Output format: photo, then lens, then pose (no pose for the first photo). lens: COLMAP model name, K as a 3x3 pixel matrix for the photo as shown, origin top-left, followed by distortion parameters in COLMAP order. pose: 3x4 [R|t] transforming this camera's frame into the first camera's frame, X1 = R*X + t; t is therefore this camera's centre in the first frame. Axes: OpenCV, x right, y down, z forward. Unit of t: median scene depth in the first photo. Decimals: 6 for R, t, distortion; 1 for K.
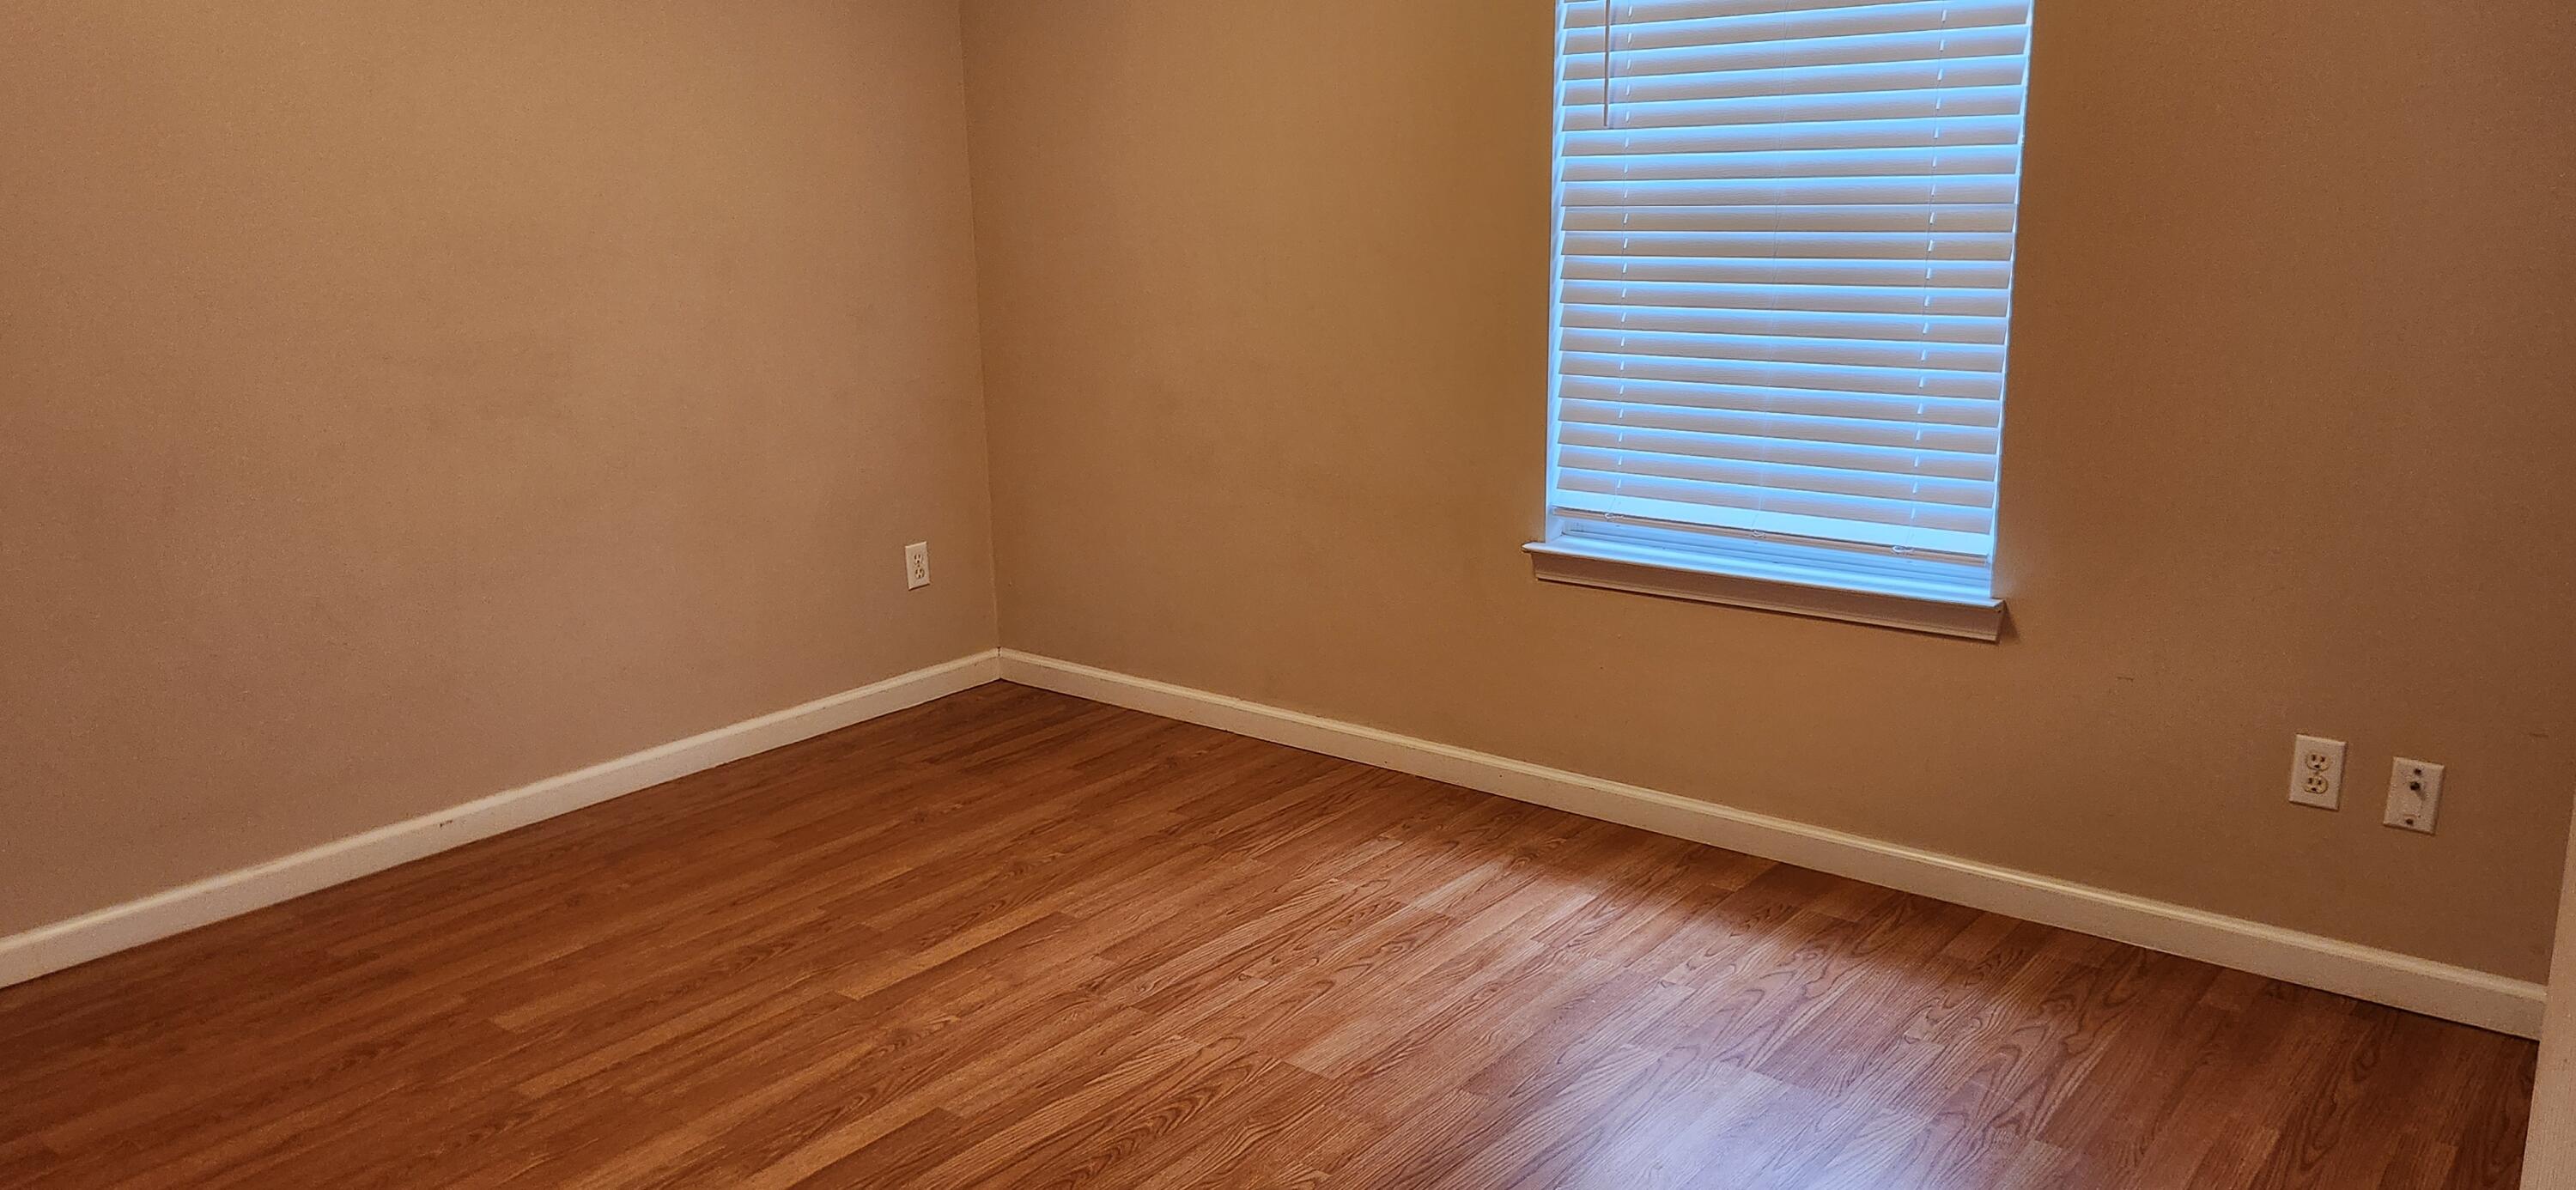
lens RADIAL K [[1842.7, 0, 1205.9], [0, 1842.7, 590.0], [0, 0, 1]] dist [-0.005000, -0.001115]
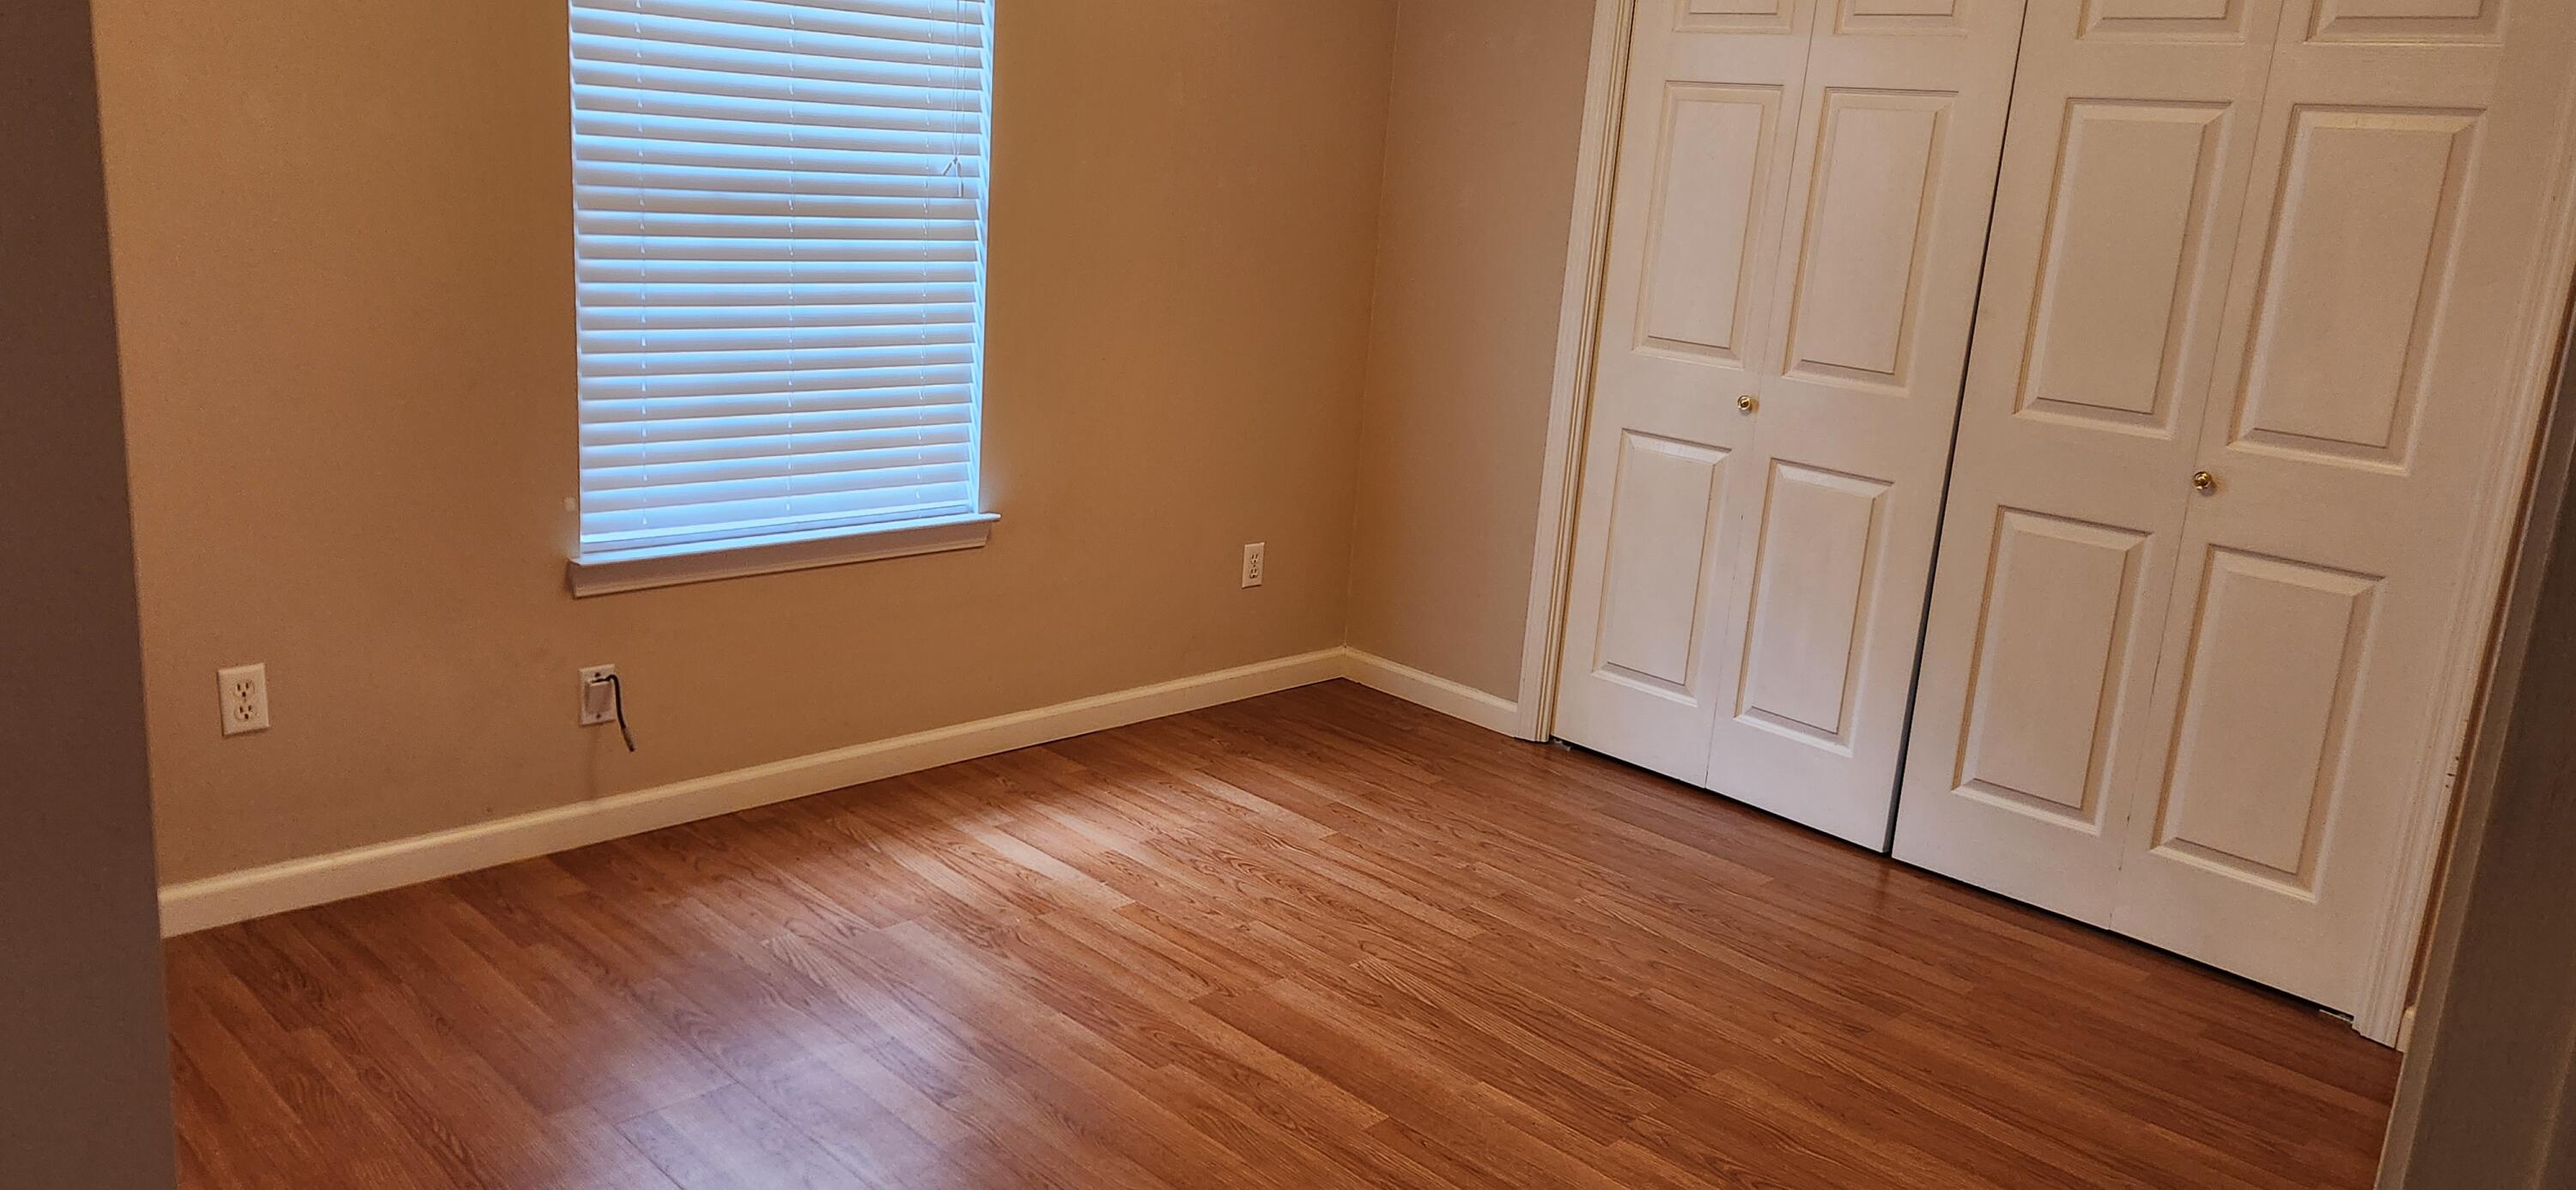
lens RADIAL K [[1827.0, 0, 1270.0], [0, 1827.0, 603.2], [0, 0, 1]] dist [0.100724, -0.106887]
pose [[0.078811, -0.209756, 0.974572, -0.777397], [0.158008, 0.967883, 0.195539, -0.144571], [-0.984288, 0.138580, 0.109423, 0.656923]]
